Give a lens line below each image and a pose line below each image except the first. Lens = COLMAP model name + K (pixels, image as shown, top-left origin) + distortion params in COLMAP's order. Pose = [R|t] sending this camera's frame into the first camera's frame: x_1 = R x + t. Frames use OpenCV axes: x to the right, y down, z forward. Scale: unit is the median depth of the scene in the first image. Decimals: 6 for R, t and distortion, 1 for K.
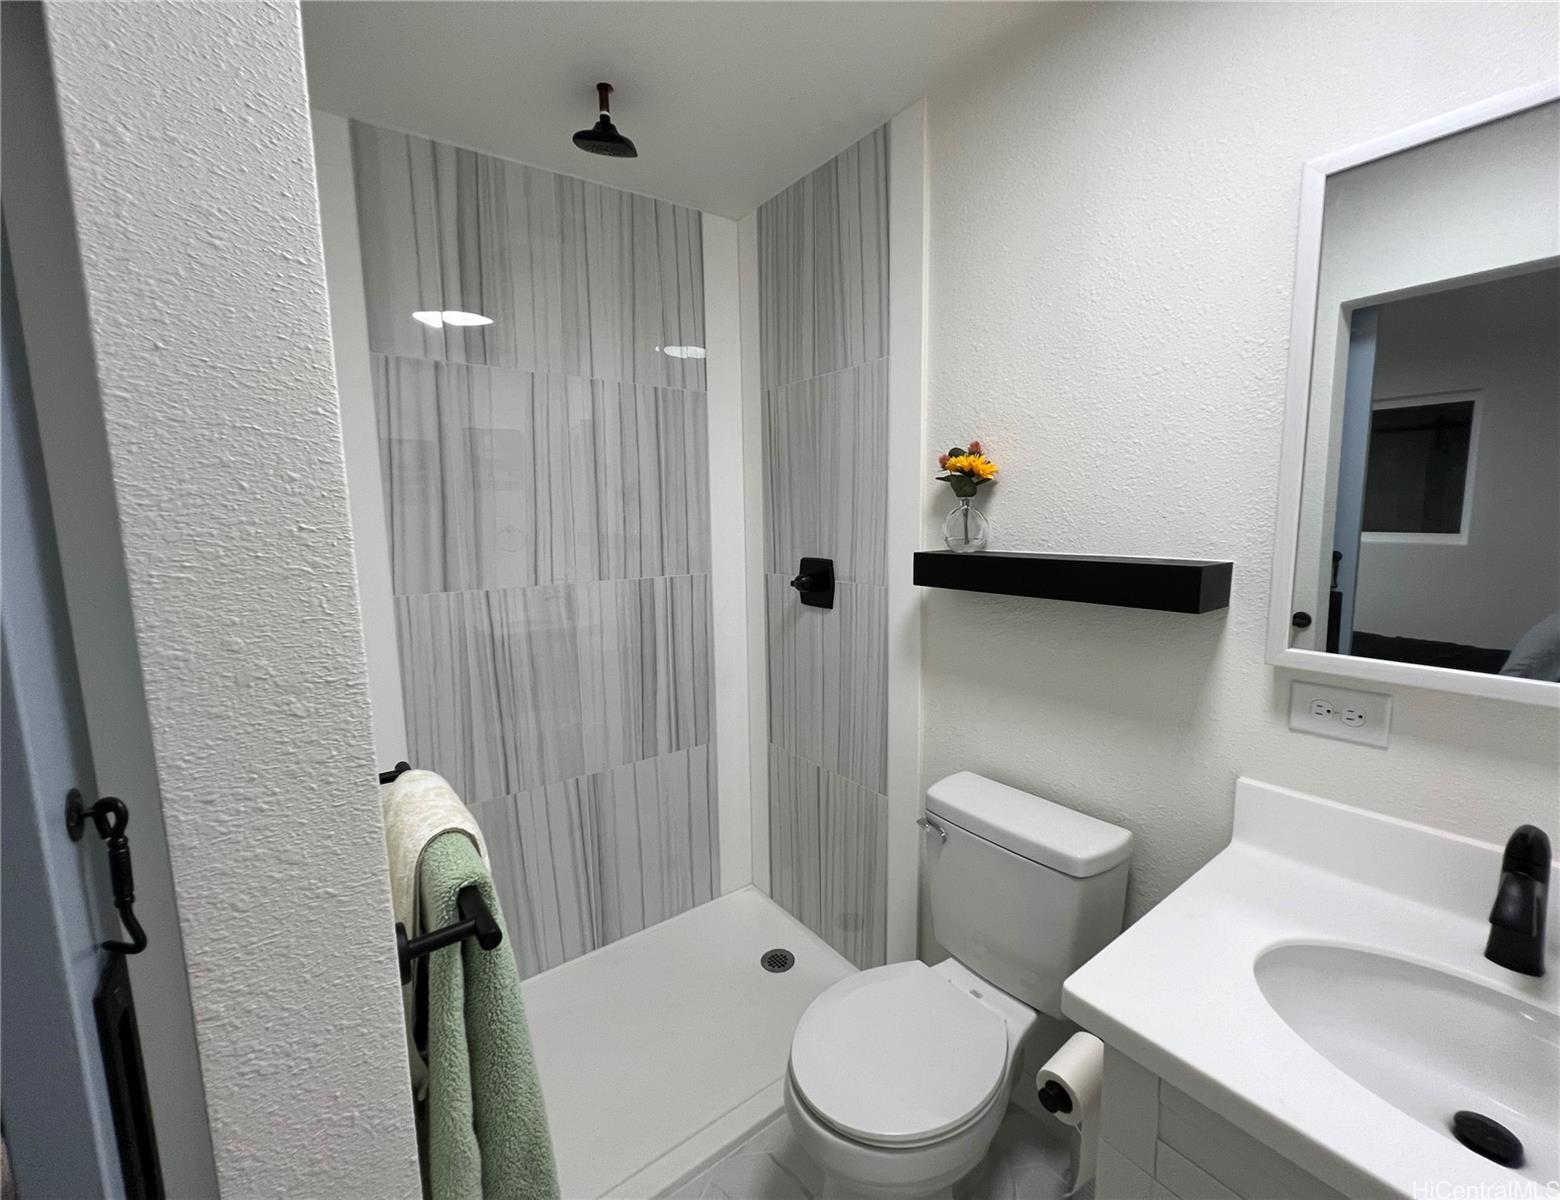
lens RADIAL K [[655.7, 0, 822.6], [0, 655.7, 599.1], [0, 0, 1]] dist [-0.001363, -0.000124]
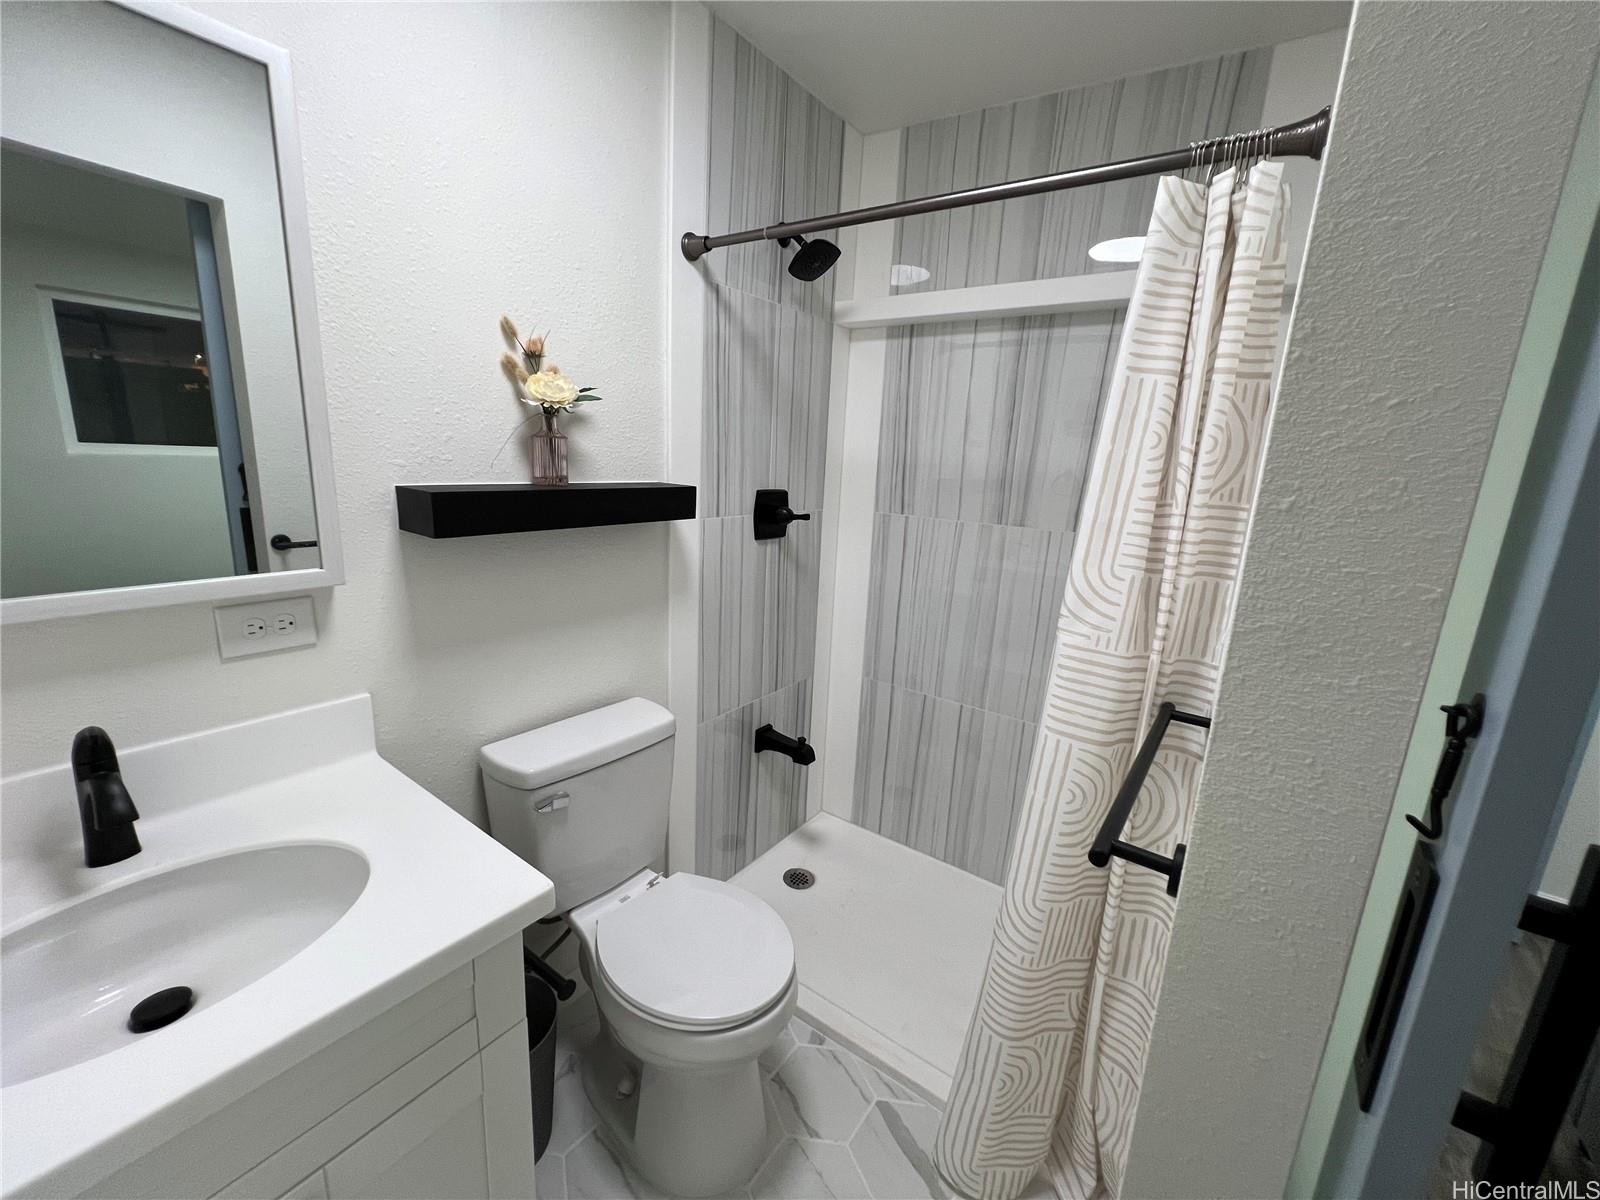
lens RADIAL K [[640.7, 0, 796.0], [0, 640.7, 597.8], [0, 0, 1]] dist [-0.002106, -0.000312]
pose [[-0.254860, -0.214553, 0.942875, -0.731201], [0.073510, 0.967954, 0.240129, -0.106469], [-0.964180, 0.130510, -0.230921, 0.918123]]
